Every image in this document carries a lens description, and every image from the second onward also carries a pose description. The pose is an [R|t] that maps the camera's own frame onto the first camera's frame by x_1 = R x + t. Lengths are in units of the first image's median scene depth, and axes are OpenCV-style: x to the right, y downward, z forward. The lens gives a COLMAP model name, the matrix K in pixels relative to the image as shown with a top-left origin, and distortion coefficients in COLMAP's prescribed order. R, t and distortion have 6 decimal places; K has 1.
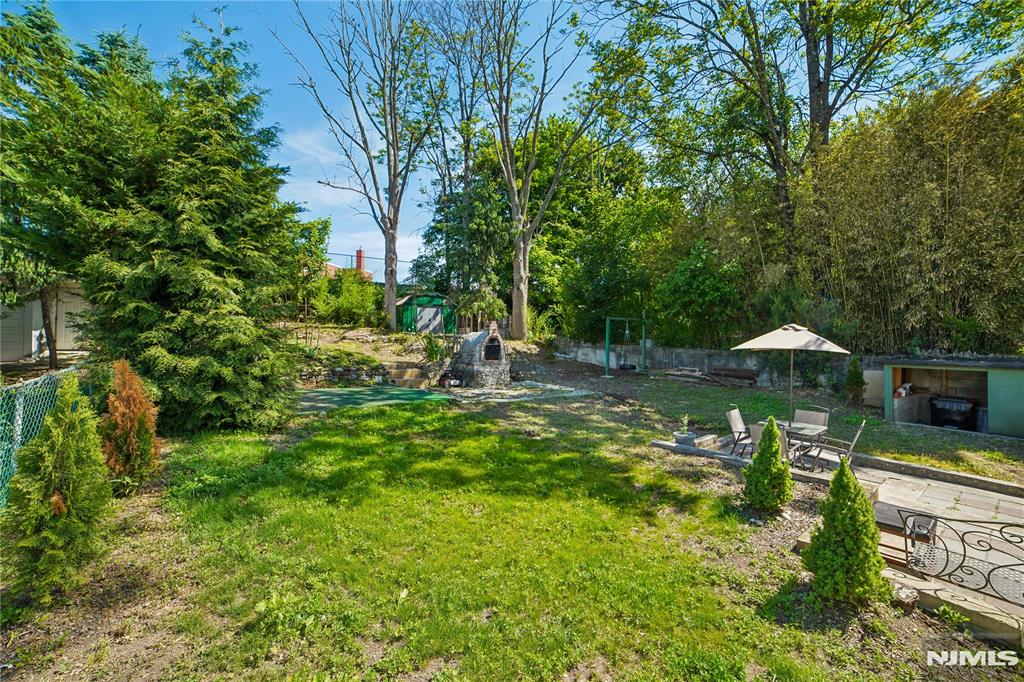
lens RADIAL K [[432.2, 0, 518.5], [0, 432.2, 343.2], [0, 0, 1]] dist [-0.055359, 0.008879]
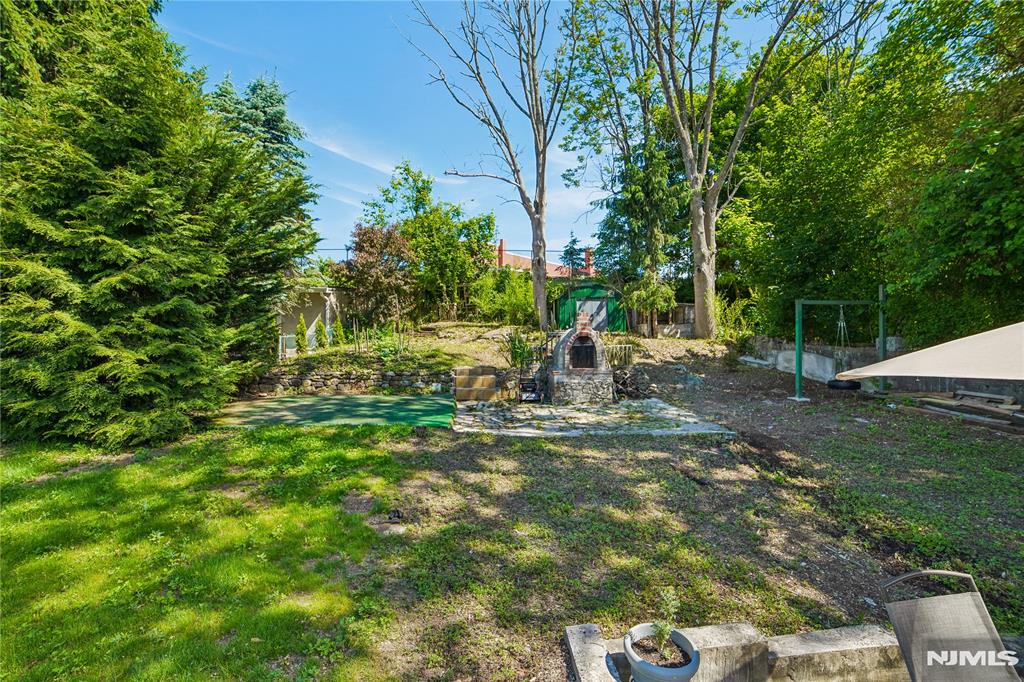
lens RADIAL K [[432.2, 0, 511.4], [0, 432.2, 339.7], [0, 0, 1]] dist [-0.055359, 0.008879]
pose [[0.847723, 0.001122, -0.530437, 0.129901], [-0.003515, 0.999988, -0.003503, -0.002155], [0.530427, 0.004834, 0.847717, 0.215042]]
